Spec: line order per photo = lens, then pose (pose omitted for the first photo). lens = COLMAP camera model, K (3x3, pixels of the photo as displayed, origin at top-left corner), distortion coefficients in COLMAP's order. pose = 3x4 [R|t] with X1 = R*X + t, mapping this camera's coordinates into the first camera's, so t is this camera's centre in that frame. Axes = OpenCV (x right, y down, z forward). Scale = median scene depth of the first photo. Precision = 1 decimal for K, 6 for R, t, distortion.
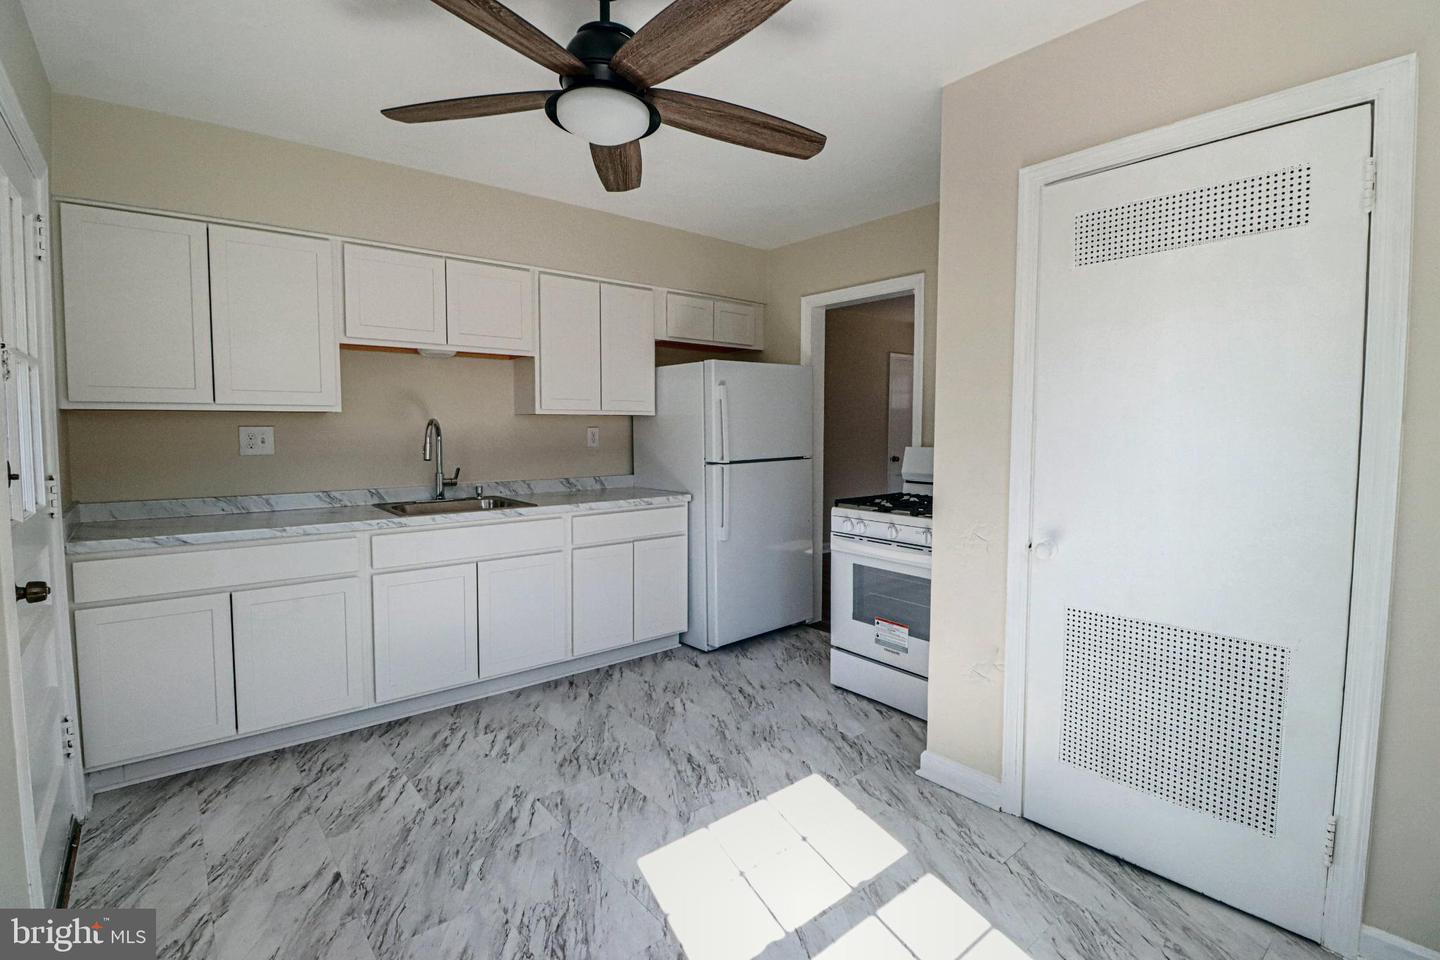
lens RADIAL K [[673.6, 0, 719.9], [0, 673.6, 465.7], [0, 0, 1]] dist [0.002454, -0.015375]
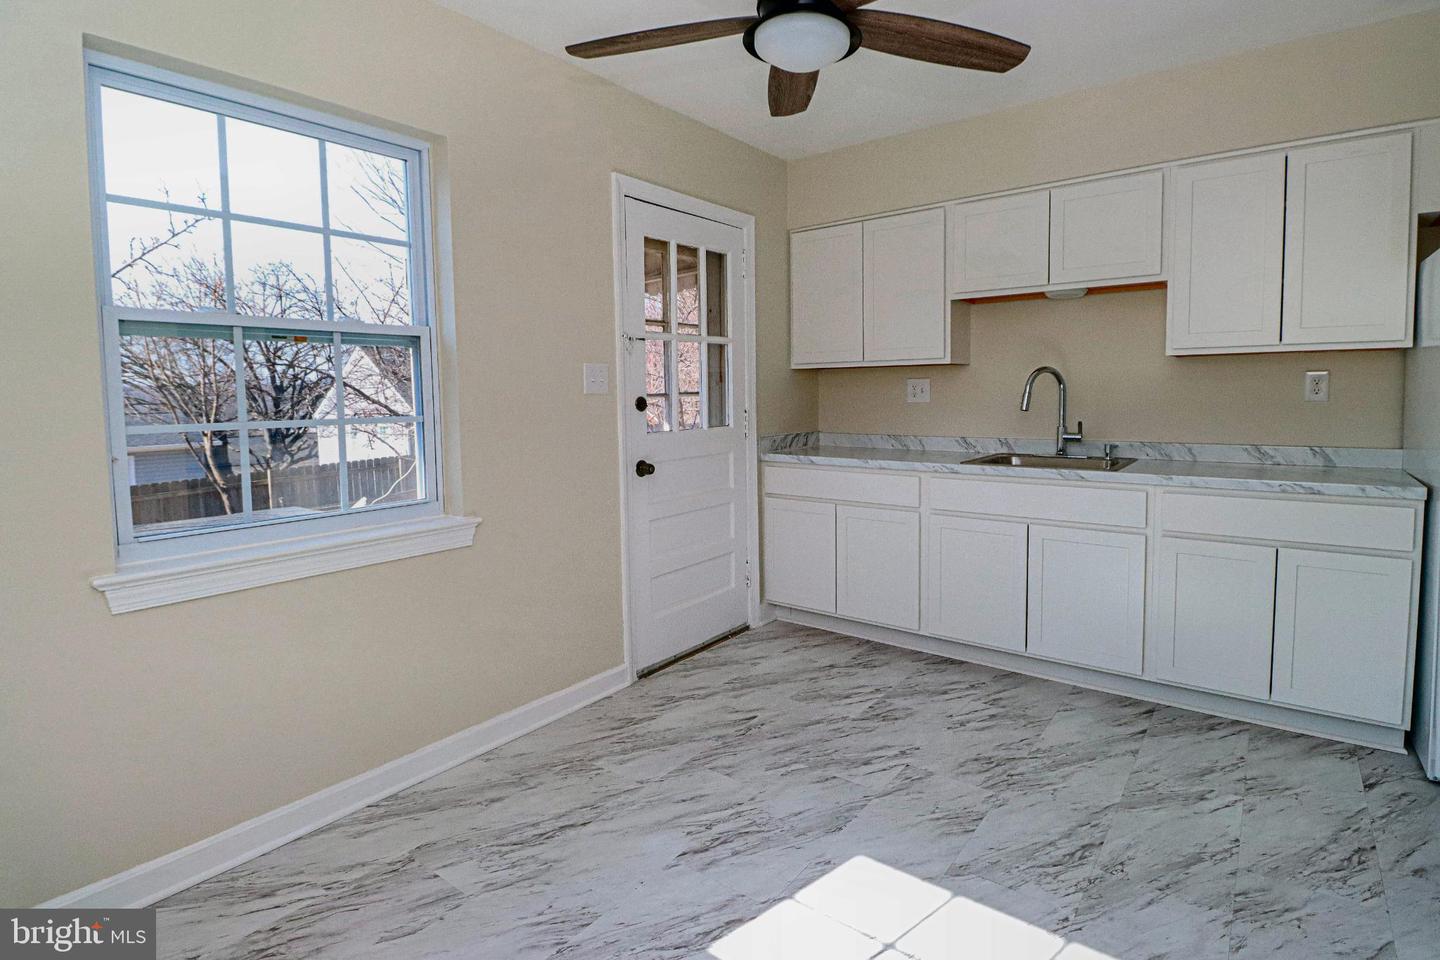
lens RADIAL K [[716.2, 0, 750.6], [0, 716.2, 445.1], [0, 0, 1]] dist [0.003390, -0.013494]
pose [[0.236857, 0.067017, -0.969230, 0.515976], [-0.044798, 0.997310, 0.058011, -0.001081], [0.970511, 0.029679, 0.239223, 0.440524]]
